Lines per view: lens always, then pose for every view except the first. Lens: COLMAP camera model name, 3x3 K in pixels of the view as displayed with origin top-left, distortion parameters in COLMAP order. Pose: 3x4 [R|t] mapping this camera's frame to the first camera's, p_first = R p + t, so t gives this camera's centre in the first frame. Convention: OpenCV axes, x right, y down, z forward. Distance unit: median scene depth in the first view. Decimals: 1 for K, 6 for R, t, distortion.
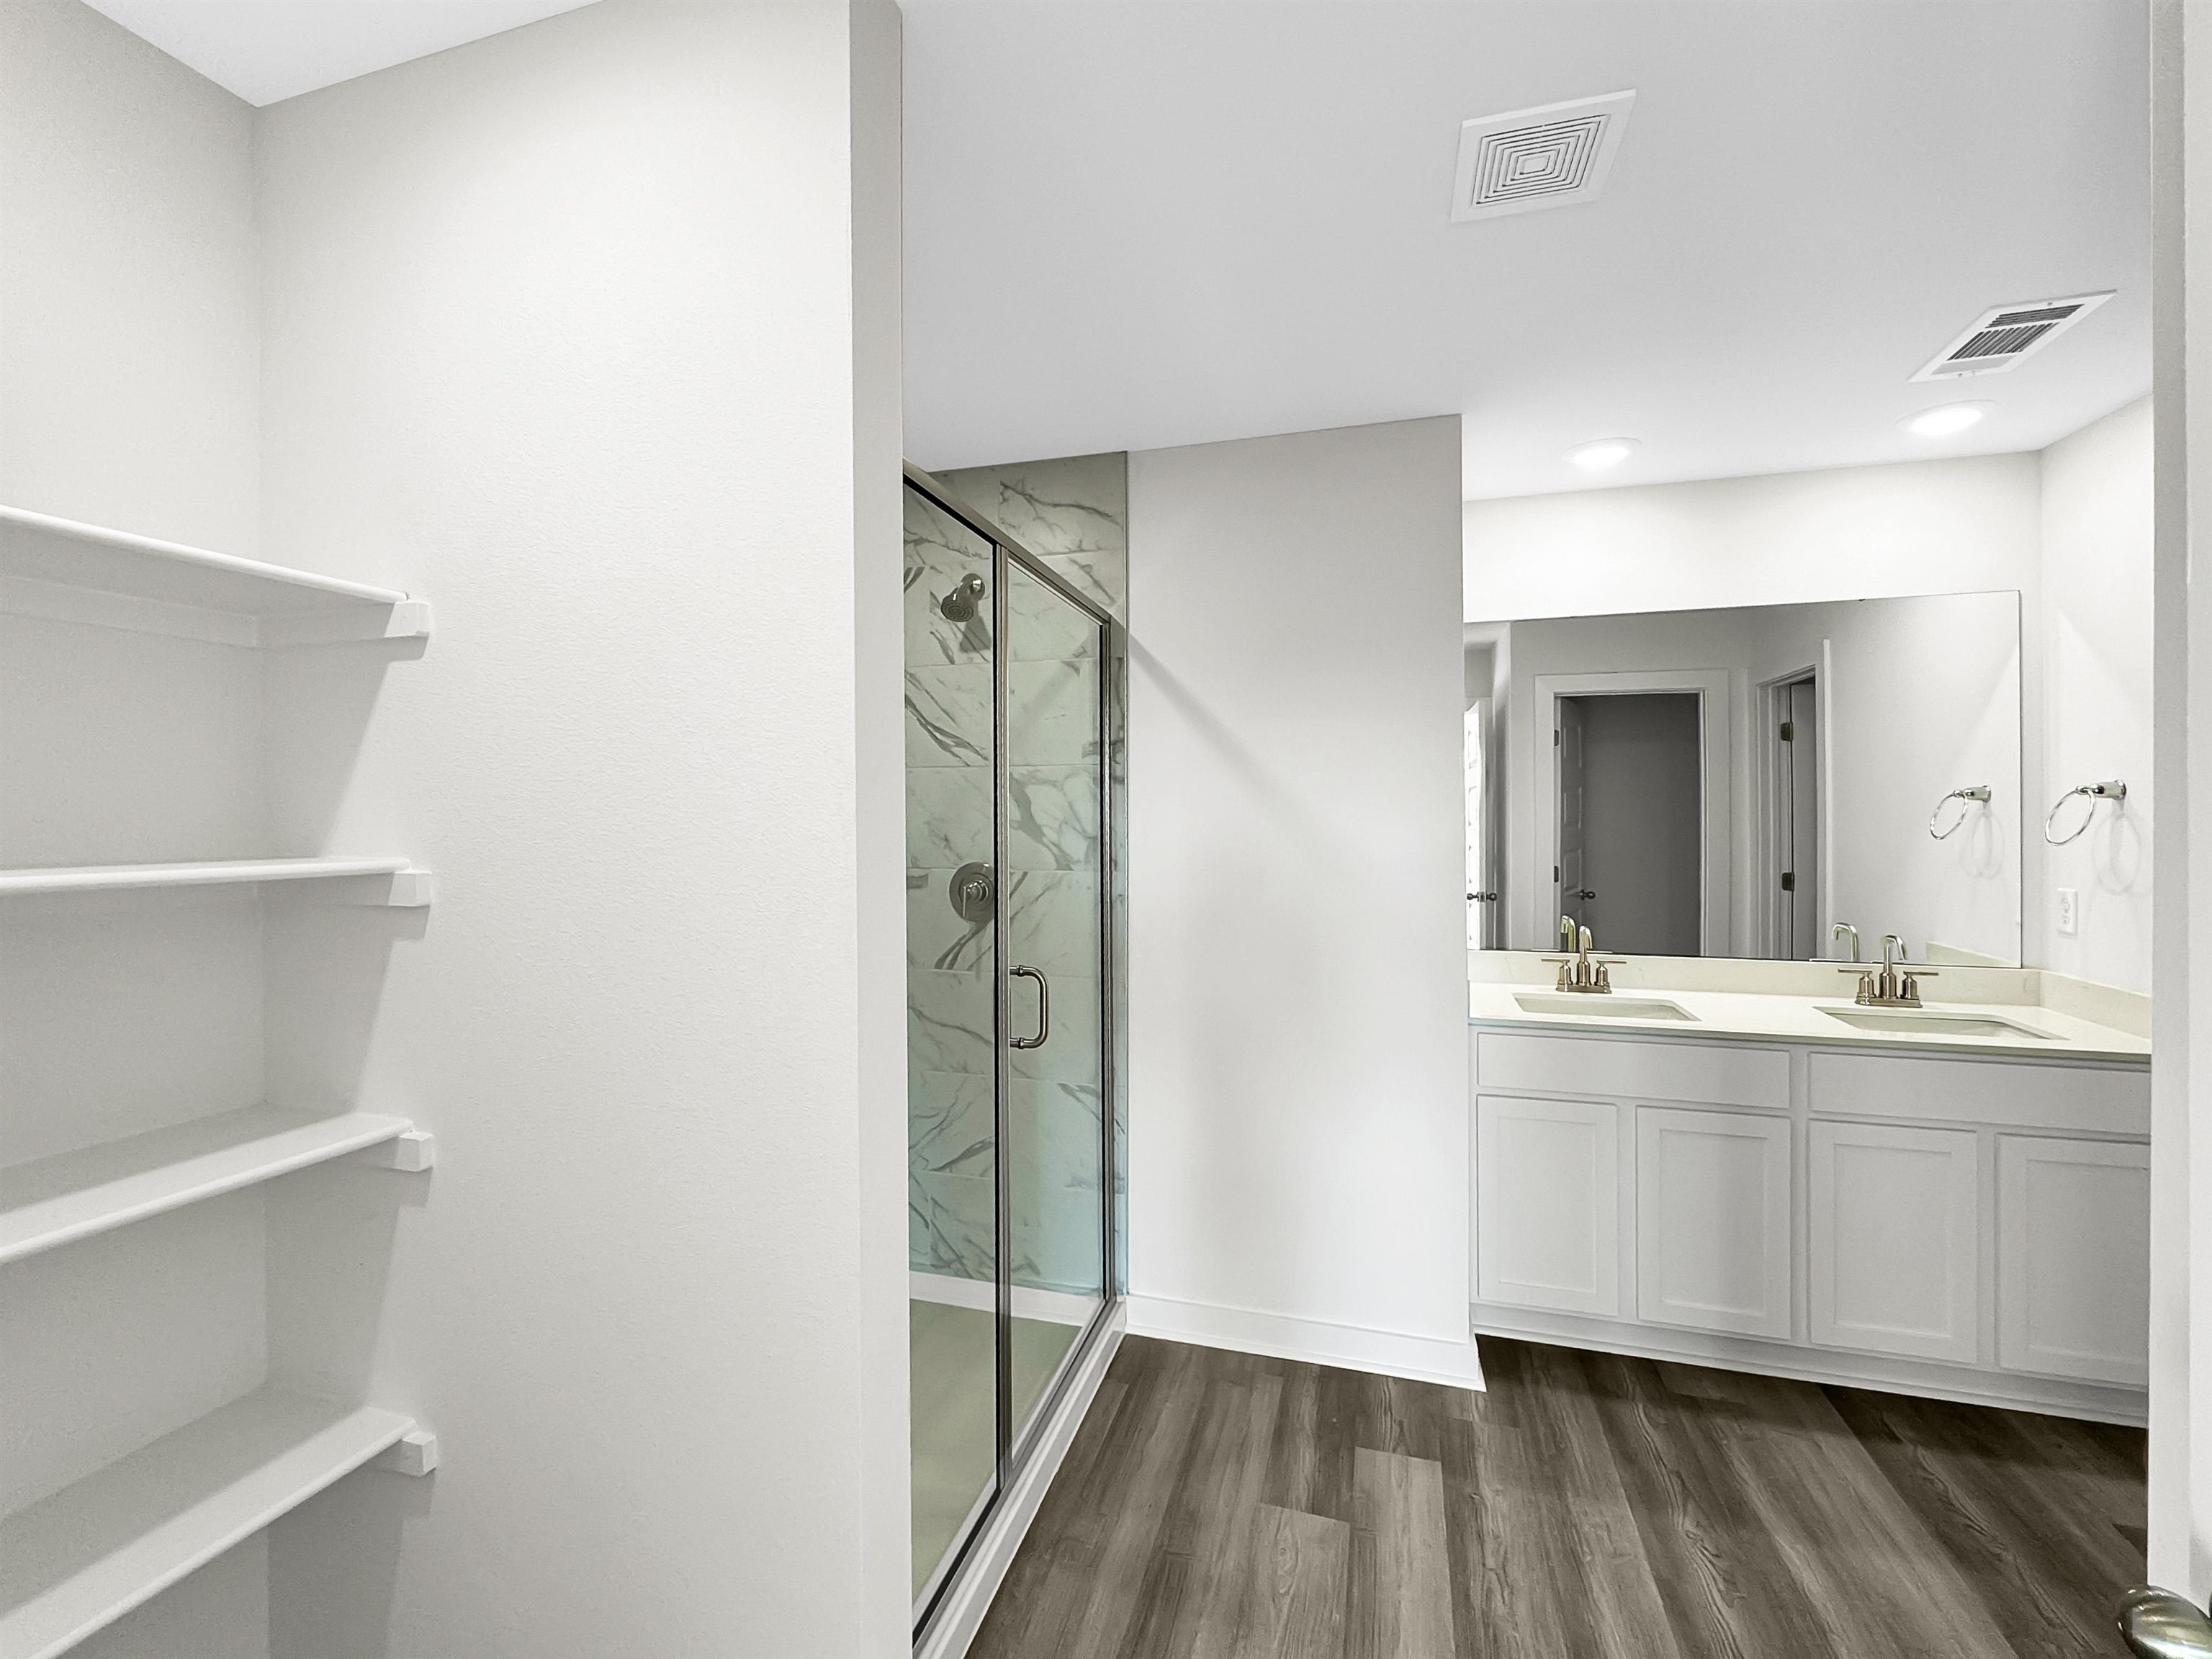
lens RADIAL K [[895.0, 0, 1122.3], [0, 895.0, 788.3], [0, 0, 1]] dist [-0.001326, -0.000150]
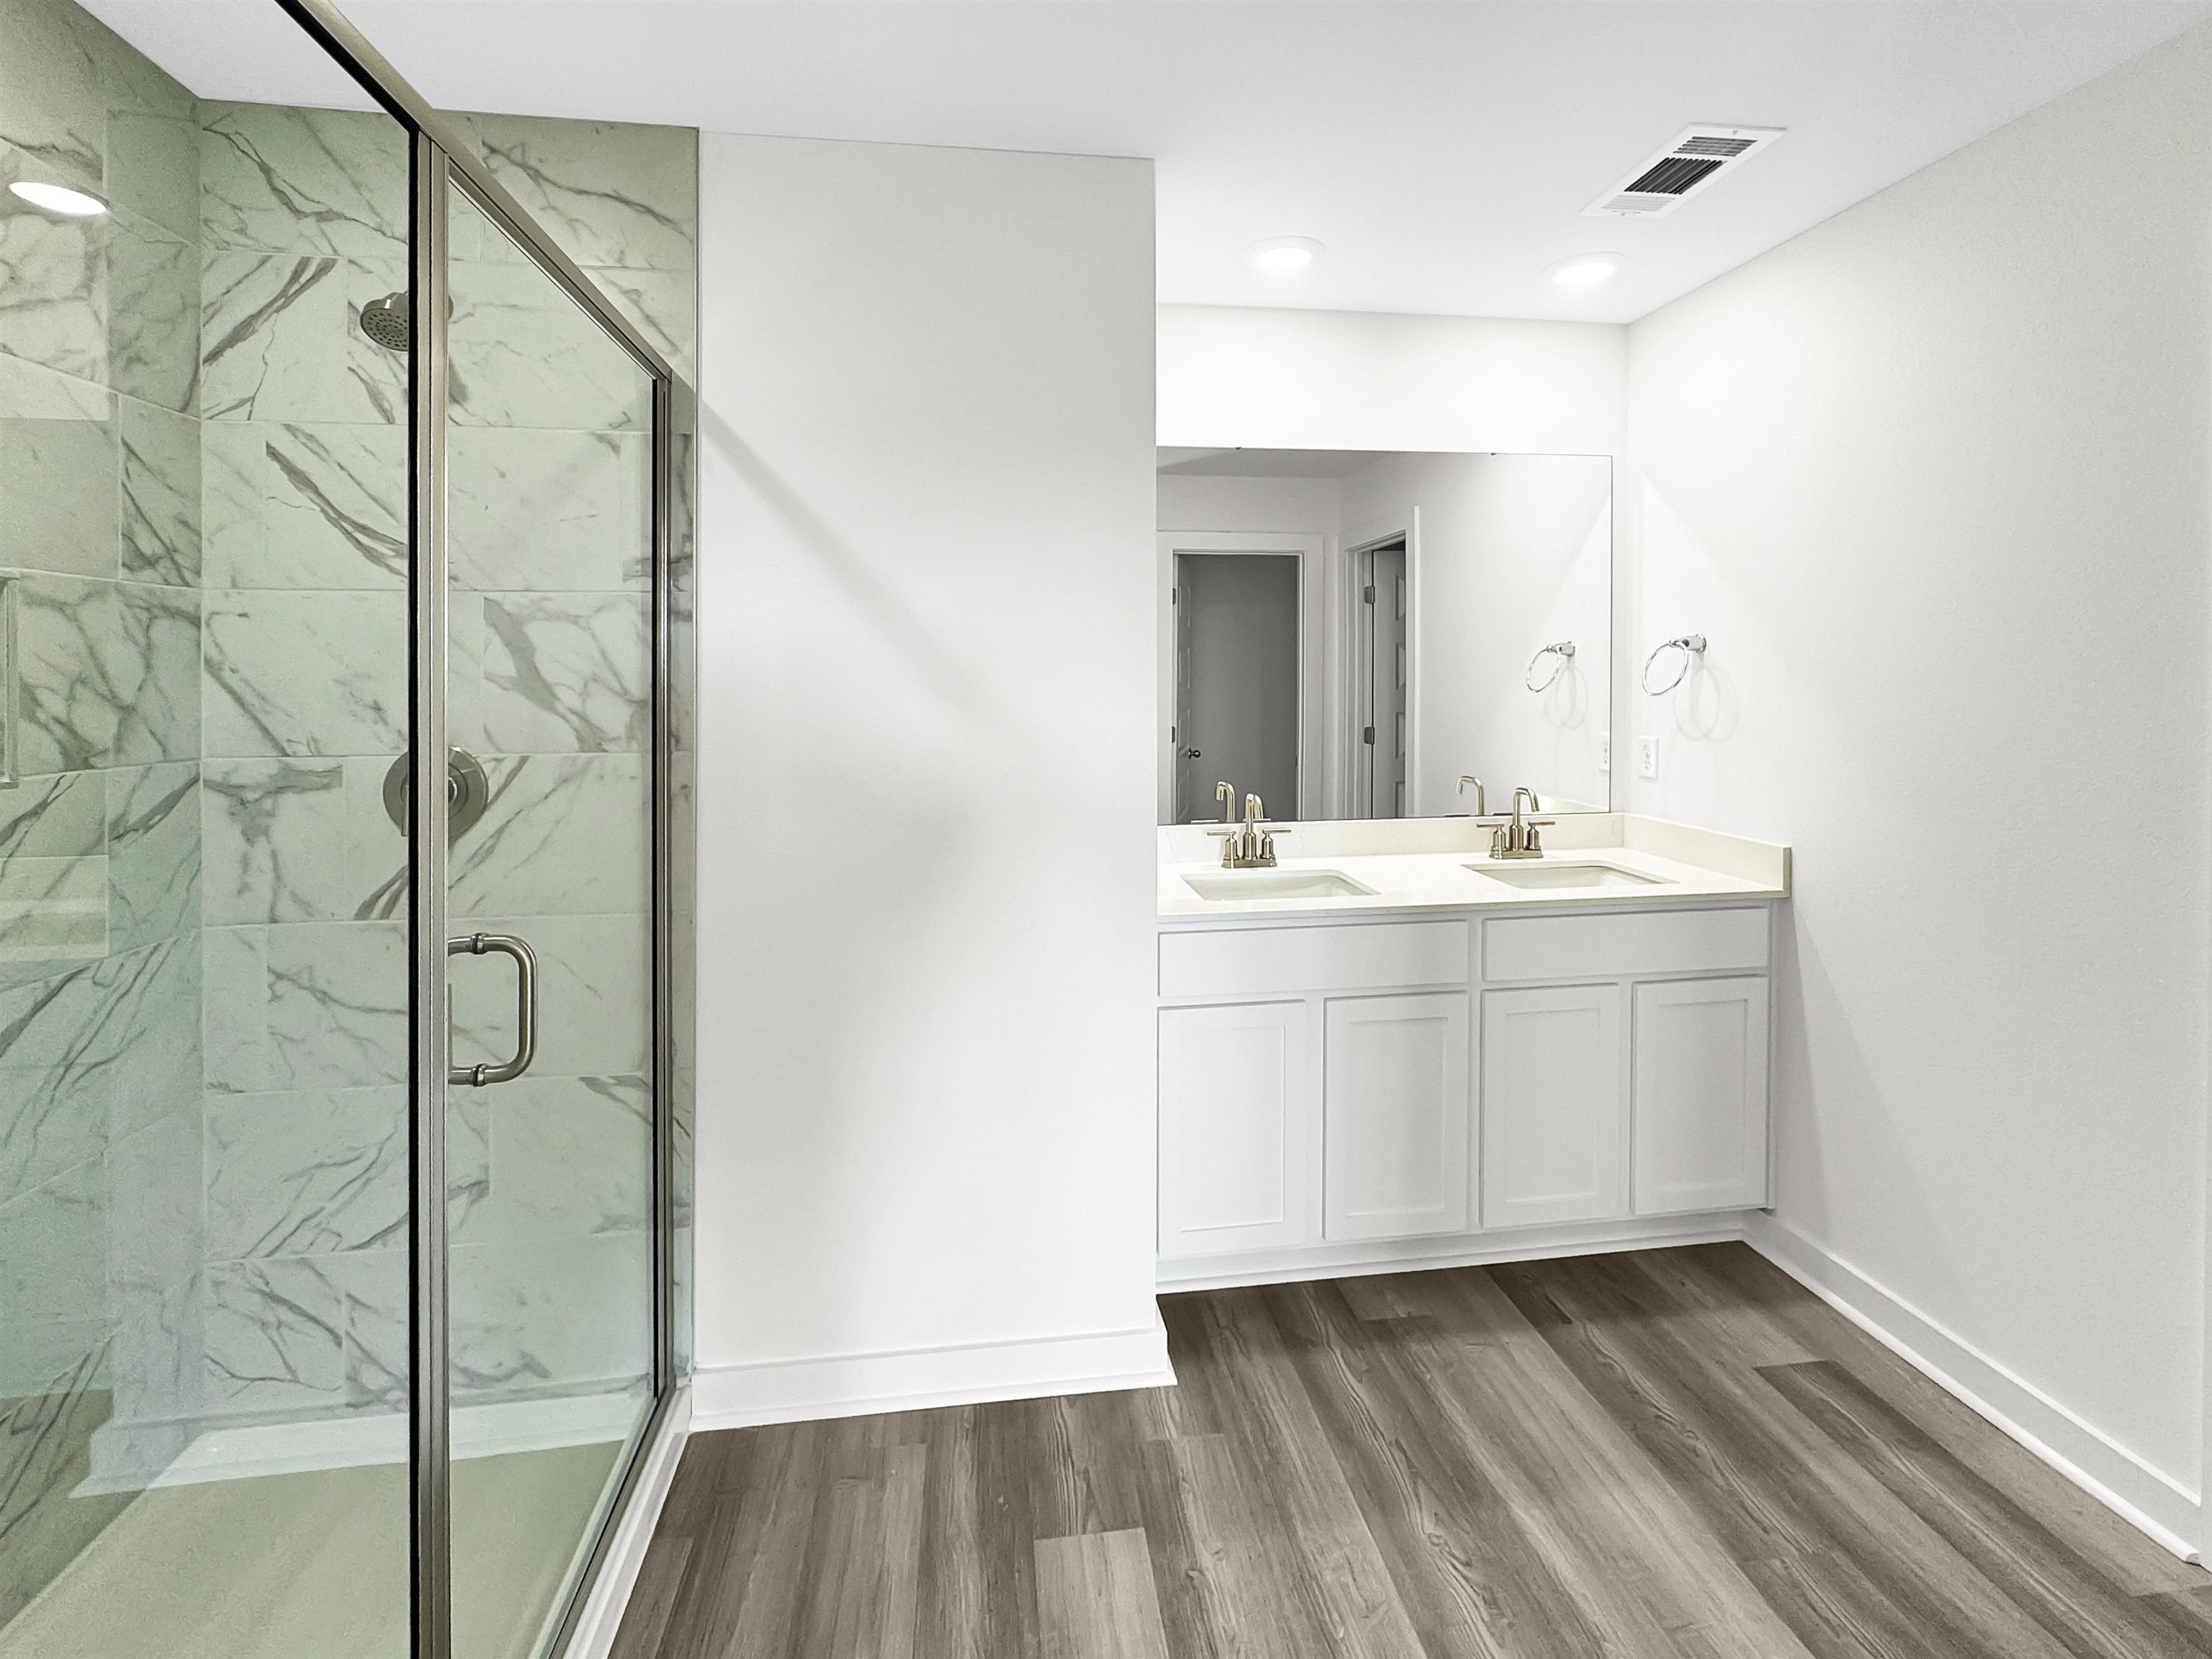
lens RADIAL K [[897.5, 0, 1073.7], [0, 897.5, 658.1], [0, 0, 1]] dist [-0.001913, -0.000143]
pose [[0.922861, 0.004477, 0.385106, 0.008185], [-0.006549, 0.999970, 0.004070, 0.019360], [-0.385077, -0.006278, 0.922863, 0.279427]]
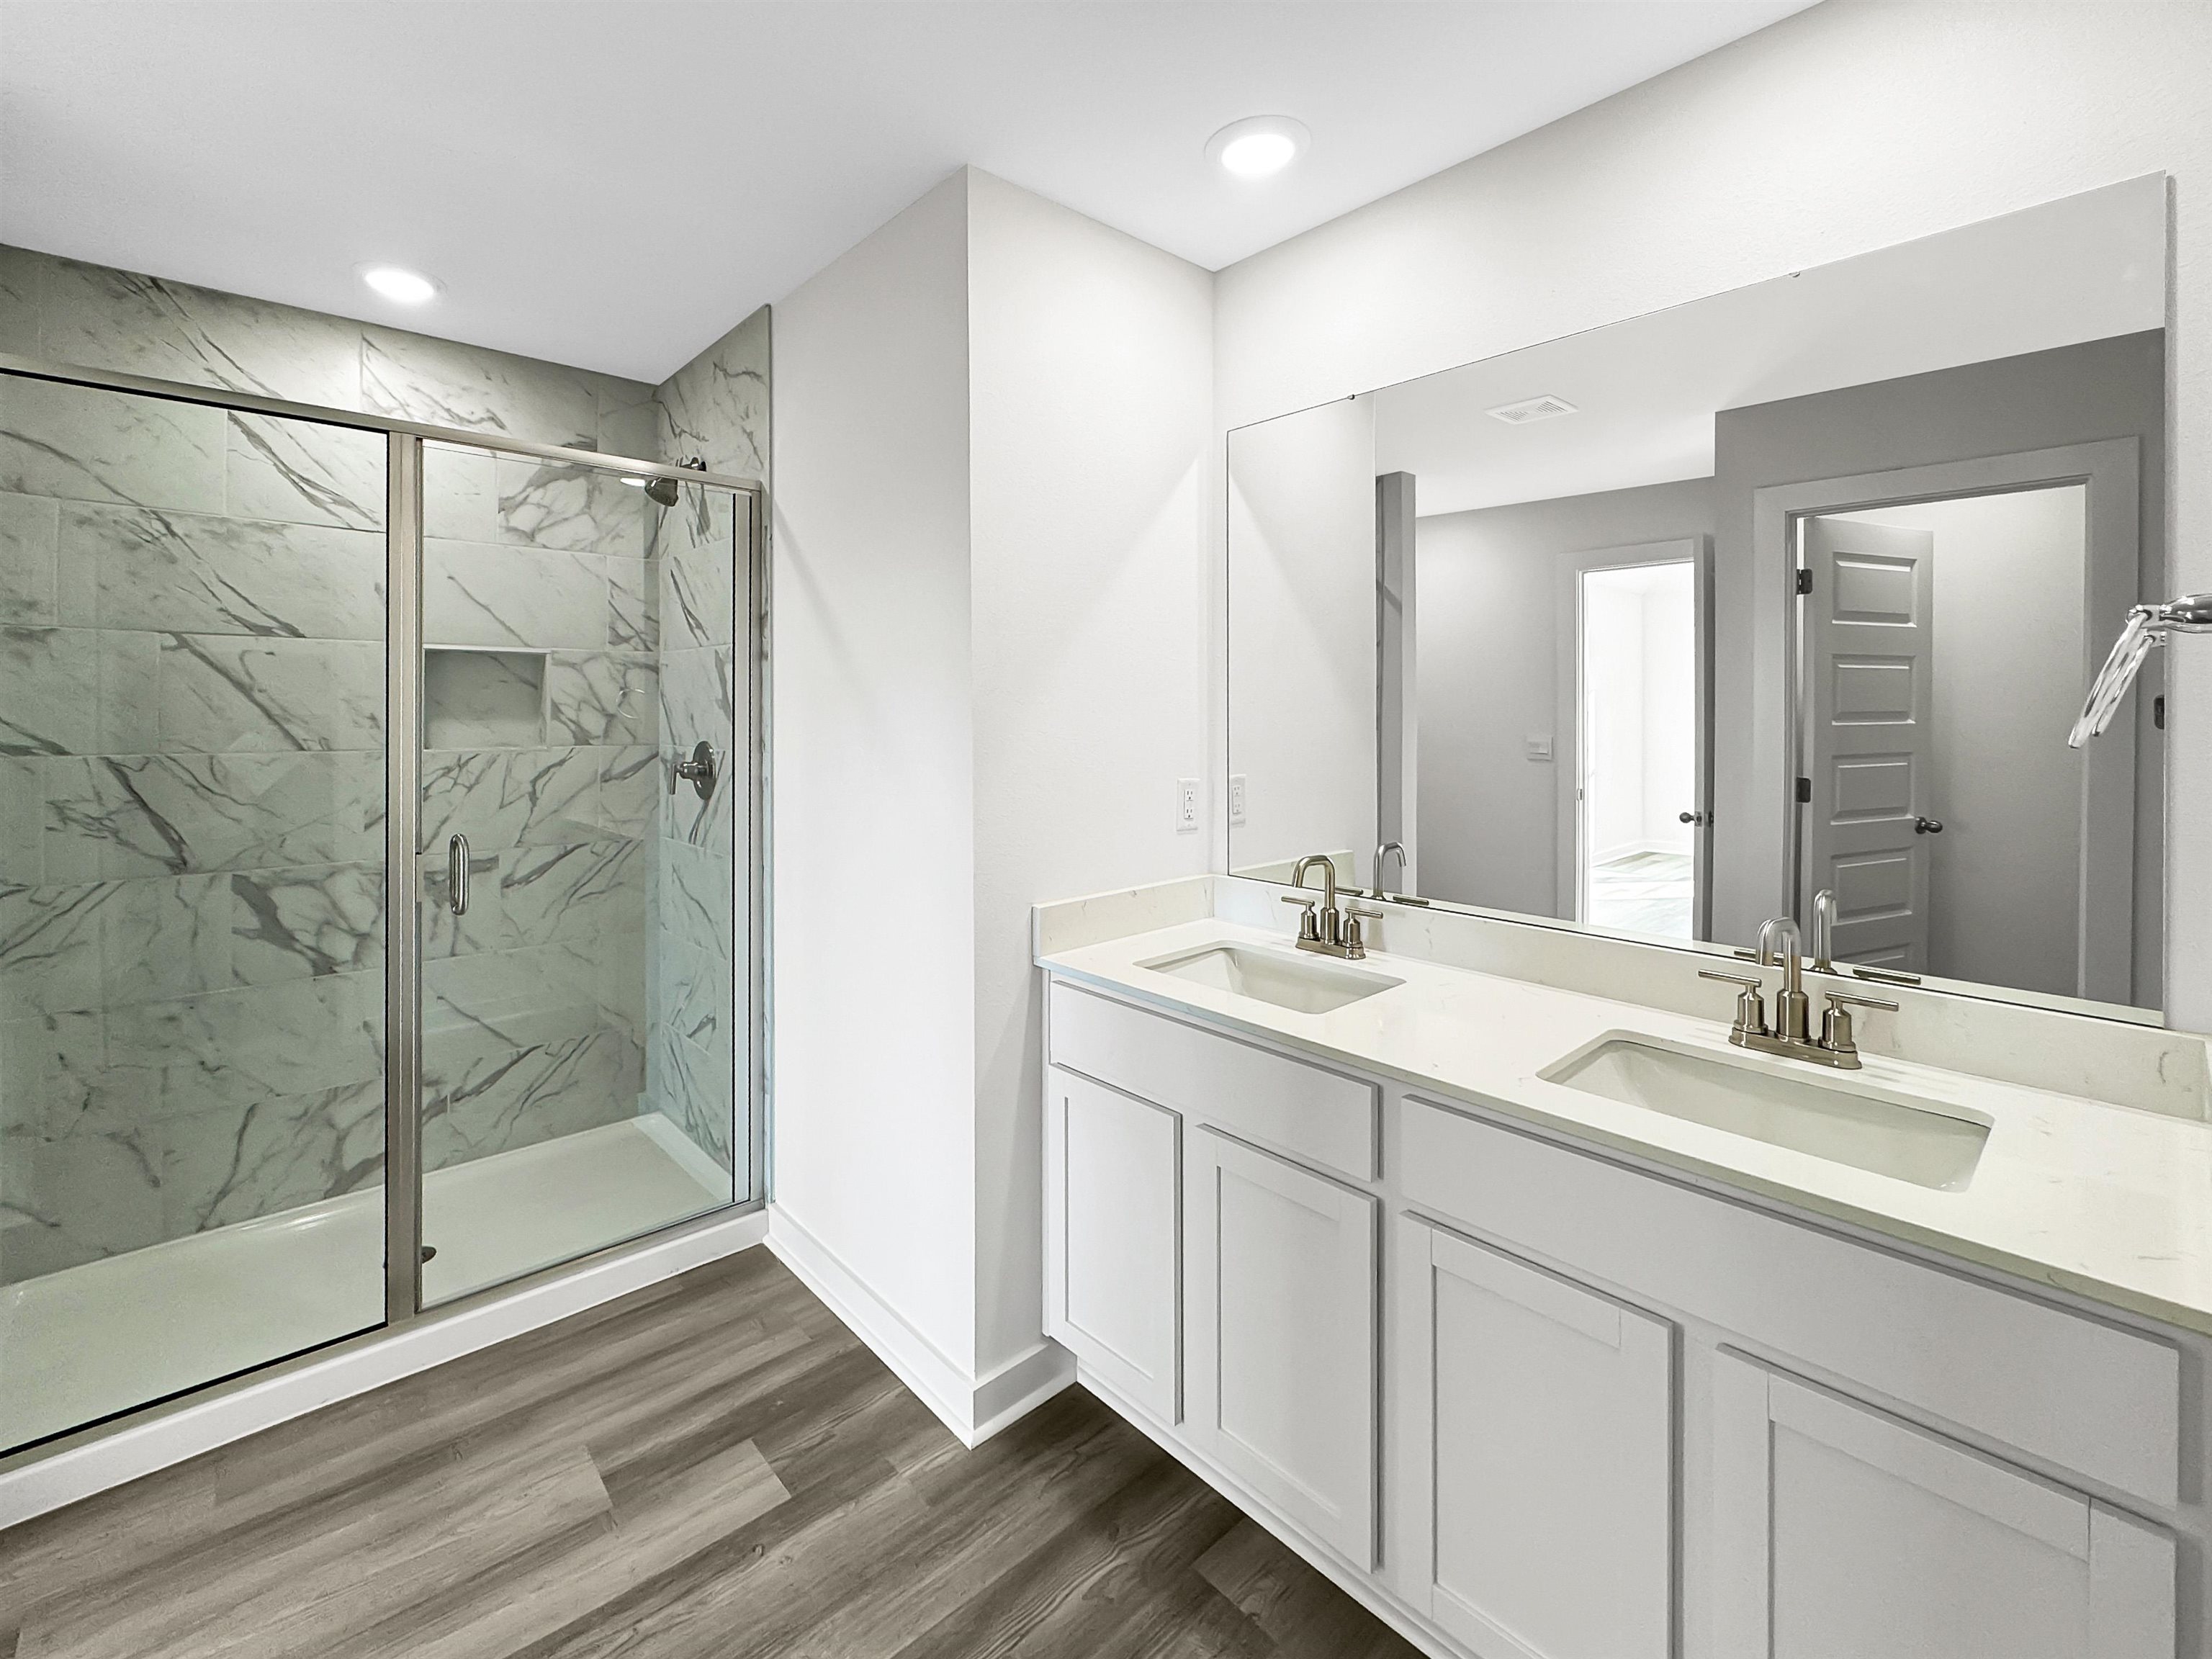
lens RADIAL K [[929.8, 0, 1102.4], [0, 929.8, 682.9], [0, 0, 1]] dist [-0.000340, -0.000117]
pose [[0.859090, -0.011615, -0.511692, 0.857604], [0.013782, 0.999905, 0.000441, 0.025207], [0.511639, -0.007431, 0.859169, 0.362273]]
